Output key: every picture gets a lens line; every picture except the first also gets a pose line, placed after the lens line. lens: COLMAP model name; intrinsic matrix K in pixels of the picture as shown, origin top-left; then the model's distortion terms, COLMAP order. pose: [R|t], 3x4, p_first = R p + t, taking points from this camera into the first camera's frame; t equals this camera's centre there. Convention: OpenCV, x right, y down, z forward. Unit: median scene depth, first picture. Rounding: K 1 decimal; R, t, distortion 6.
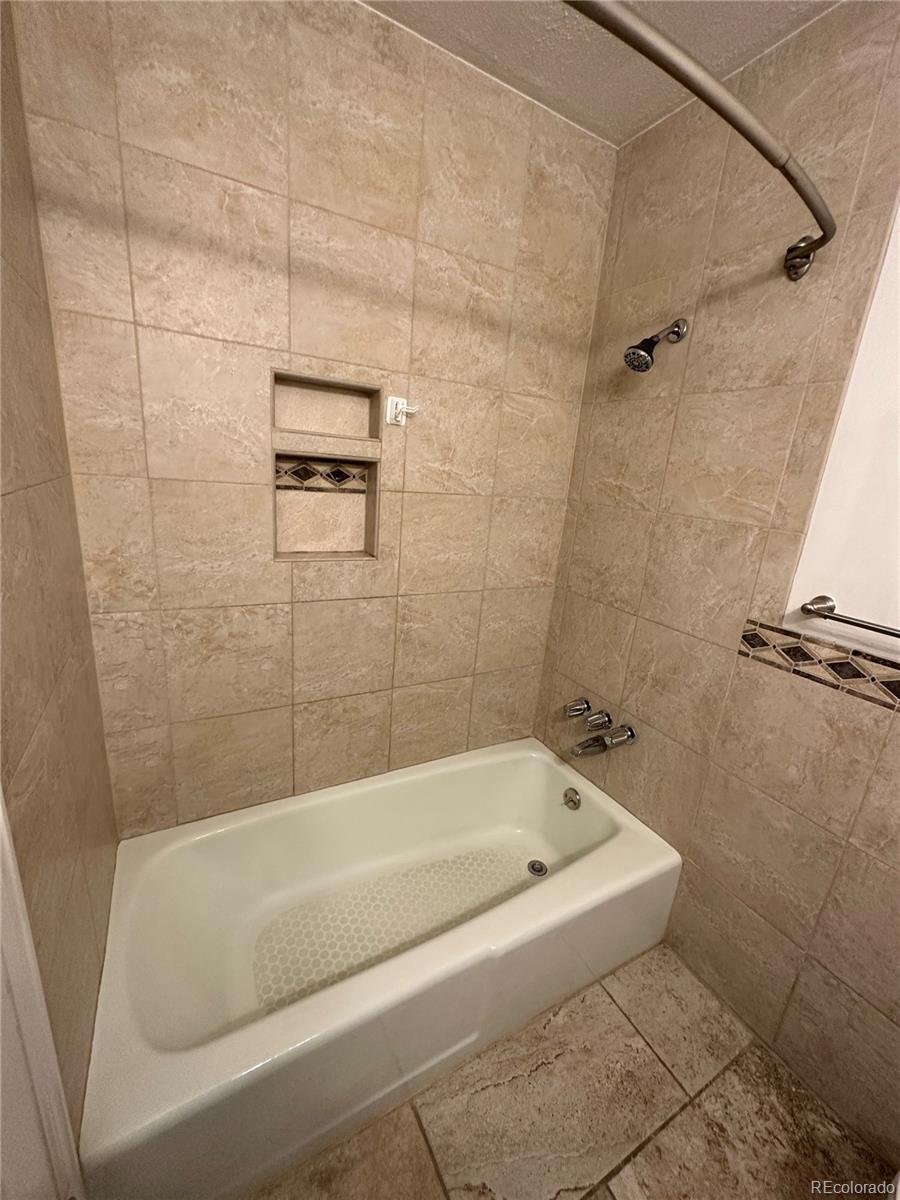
lens RADIAL K [[478.6, 0, 450.5], [0, 478.6, 600.6], [0, 0, 1]] dist [0.001858, -0.000144]
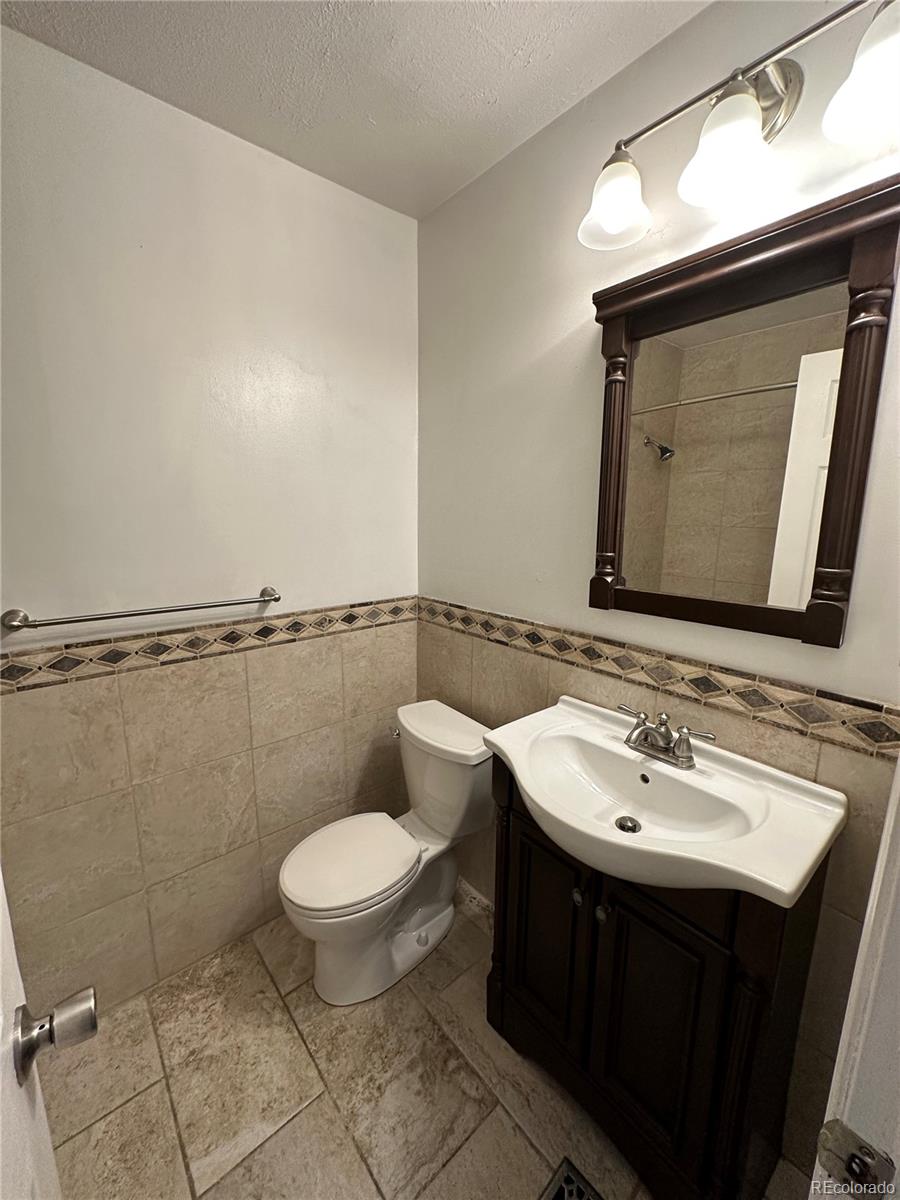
lens RADIAL K [[478.6, 0, 449.2], [0, 478.6, 599.5], [0, 0, 1]] dist [0.001858, -0.000144]
pose [[-0.194747, -0.261418, 0.945375, -0.363605], [0.244207, 0.920555, 0.304861, -0.113647], [-0.949967, 0.290238, -0.115435, 0.219198]]
